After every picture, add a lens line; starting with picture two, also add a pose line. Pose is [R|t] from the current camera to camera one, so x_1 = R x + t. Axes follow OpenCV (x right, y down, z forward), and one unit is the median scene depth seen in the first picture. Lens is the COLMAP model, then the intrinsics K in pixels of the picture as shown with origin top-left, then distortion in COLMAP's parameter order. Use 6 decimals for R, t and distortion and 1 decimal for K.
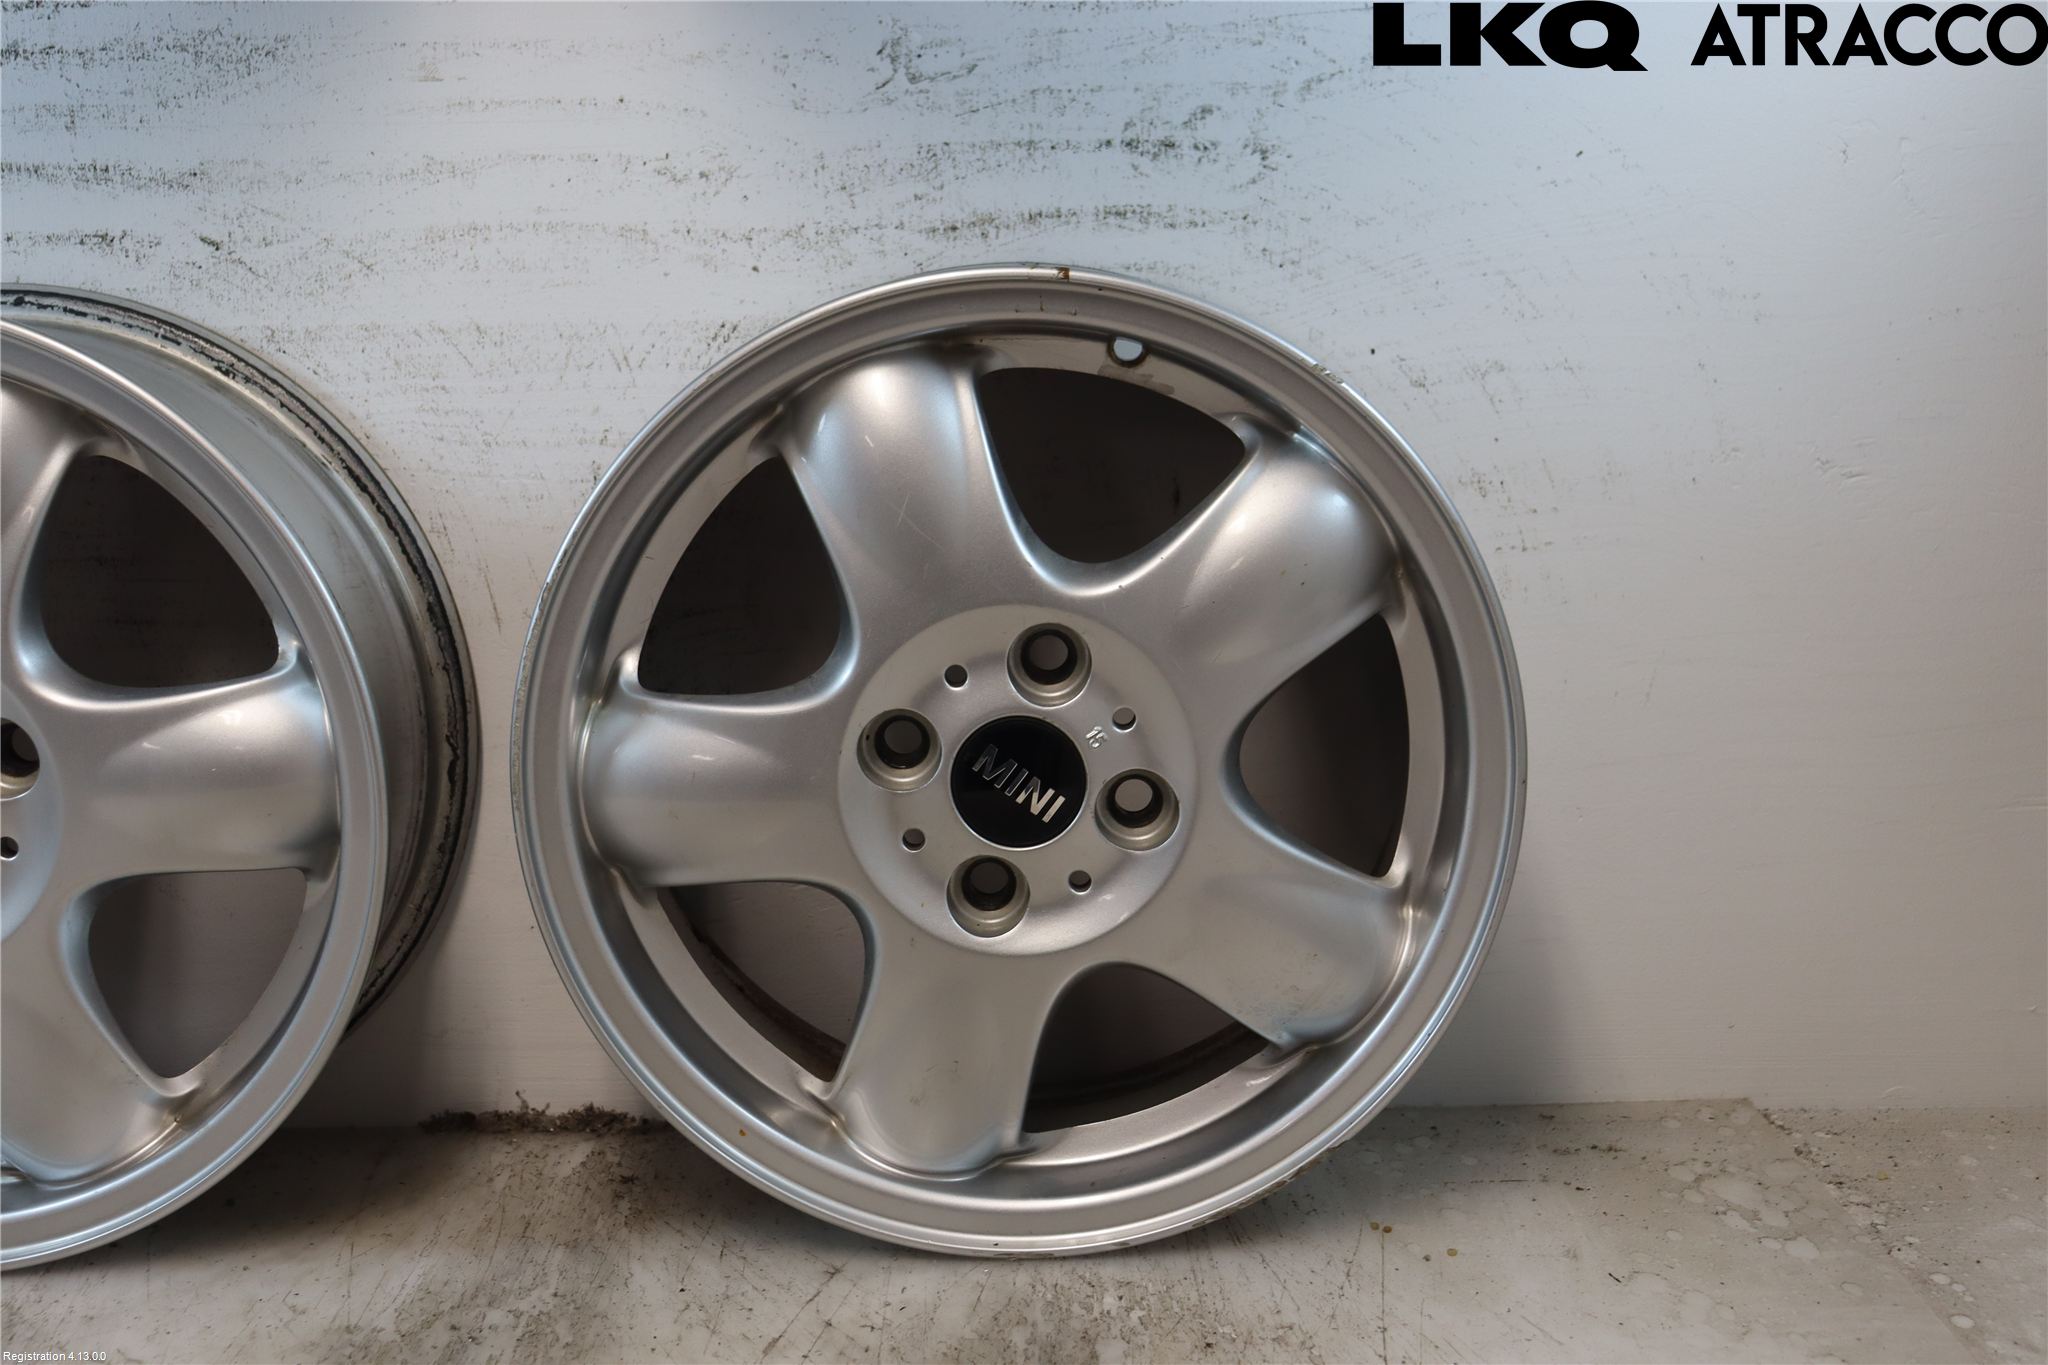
lens RADIAL K [[2398.3, 0, 1025.6], [0, 2398.3, 702.7], [0, 0, 1]] dist [-0.079344, 0.271607]
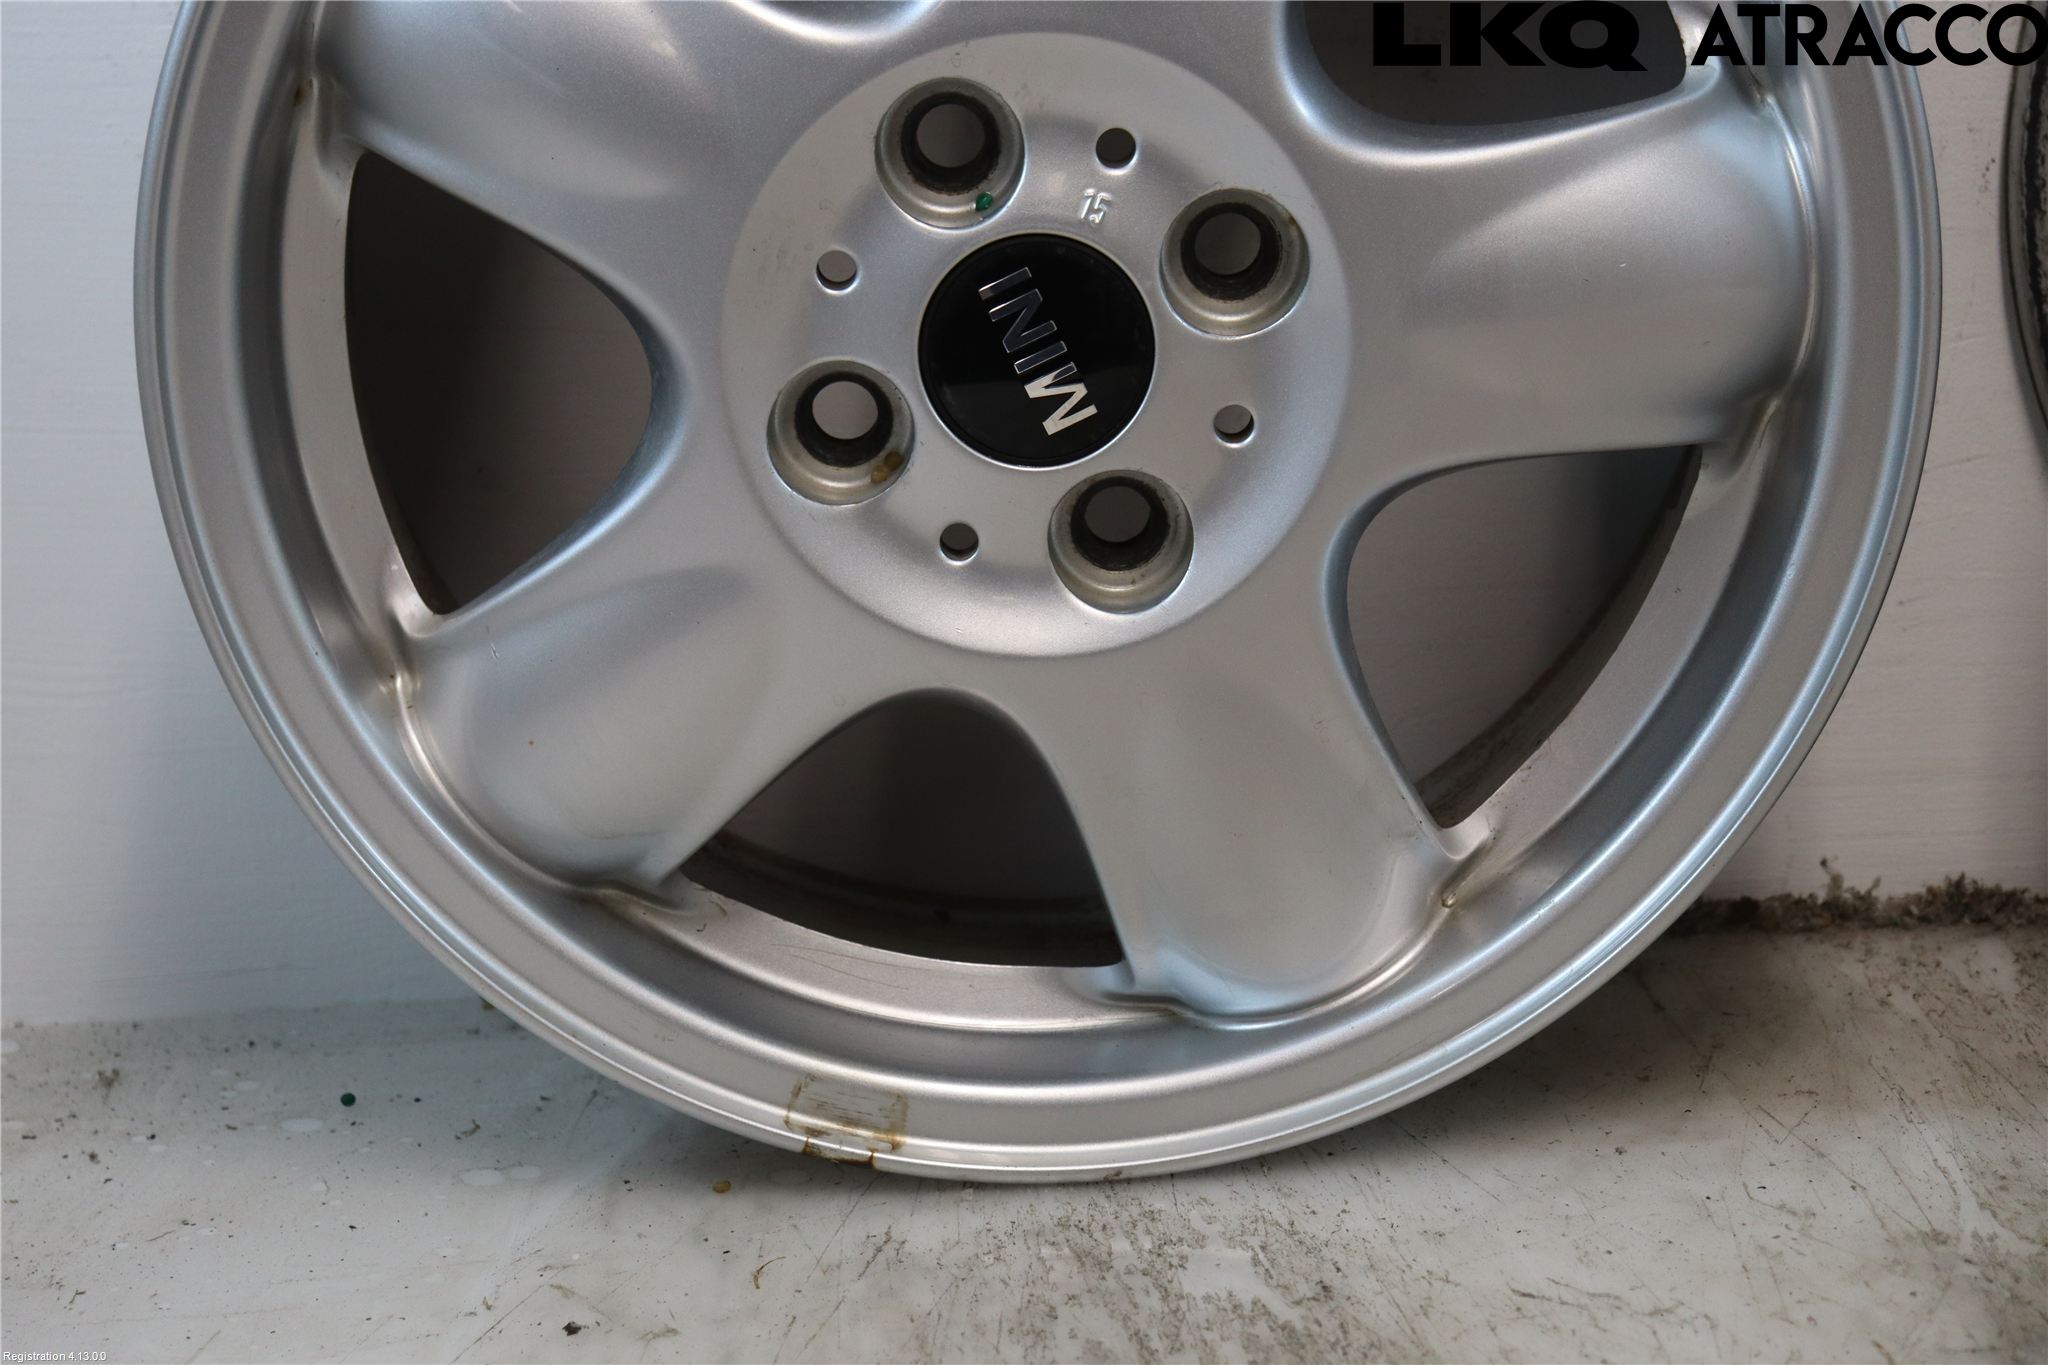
lens RADIAL K [[4268.6, 0, 1009.5], [0, 4268.6, 695.9], [0, 0, 1]] dist [0.265764, 0.622557]
pose [[0.999118, -0.042002, -0.000226, -0.442035], [0.041898, 0.996233, 0.075925, 0.042127], [-0.002964, -0.075868, 0.997113, -0.017904]]
